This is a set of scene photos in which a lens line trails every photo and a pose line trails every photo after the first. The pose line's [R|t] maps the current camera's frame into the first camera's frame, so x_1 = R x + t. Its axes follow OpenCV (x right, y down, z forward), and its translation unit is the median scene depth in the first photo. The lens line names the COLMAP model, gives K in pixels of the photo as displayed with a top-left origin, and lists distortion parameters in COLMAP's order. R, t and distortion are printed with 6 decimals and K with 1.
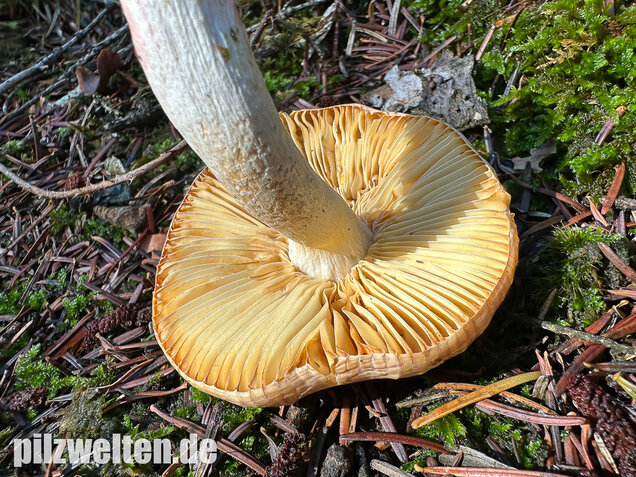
lens RADIAL K [[432.4, 0, 303.4], [0, 432.4, 240.4], [0, 0, 1]] dist [-0.006413, 0.000324]
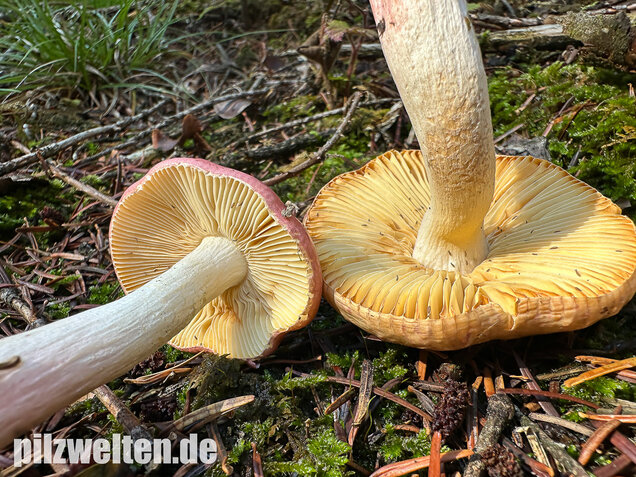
lens RADIAL K [[420.0, 0, 287.6], [0, 420.0, 291.6], [0, 0, 1]] dist [-0.005068, -0.002834]
pose [[0.990623, 0.123835, 0.057719, -0.299627], [-0.110106, 0.973720, -0.199364, 0.280169], [-0.080890, 0.191139, 0.978224, -0.003475]]
